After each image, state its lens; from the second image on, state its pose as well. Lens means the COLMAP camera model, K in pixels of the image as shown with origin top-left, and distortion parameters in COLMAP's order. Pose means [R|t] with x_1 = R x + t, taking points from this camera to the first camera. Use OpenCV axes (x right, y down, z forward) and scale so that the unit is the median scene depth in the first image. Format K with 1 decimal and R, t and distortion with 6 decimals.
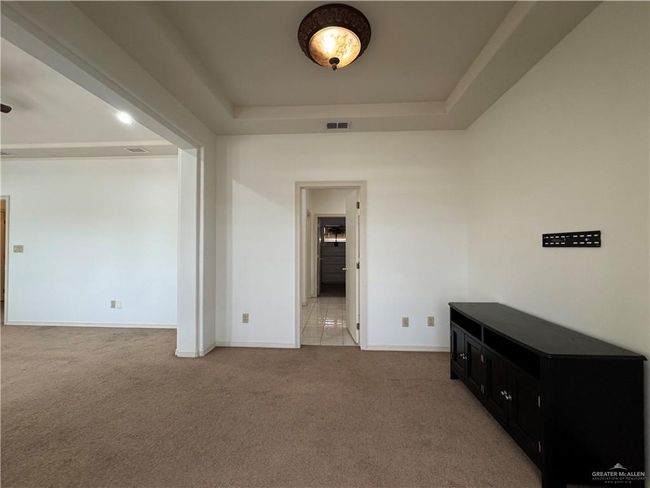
lens RADIAL K [[259.9, 0, 326.9], [0, 259.9, 242.8], [0, 0, 1]] dist [-0.003119, -0.000063]
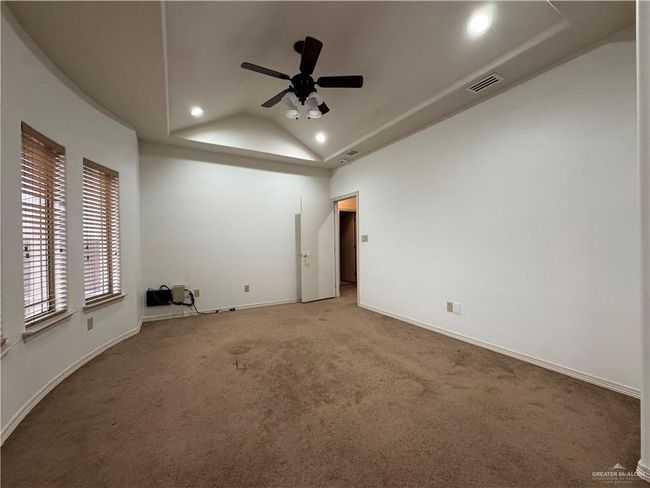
lens RADIAL K [[259.9, 0, 323.4], [0, 259.9, 243.5], [0, 0, 1]] dist [-0.003119, -0.000063]
pose [[0.539200, -0.009038, -0.842129, -0.482222], [0.026176, 0.999639, 0.006032, 0.042816], [0.841771, -0.025296, 0.539242, 0.348408]]
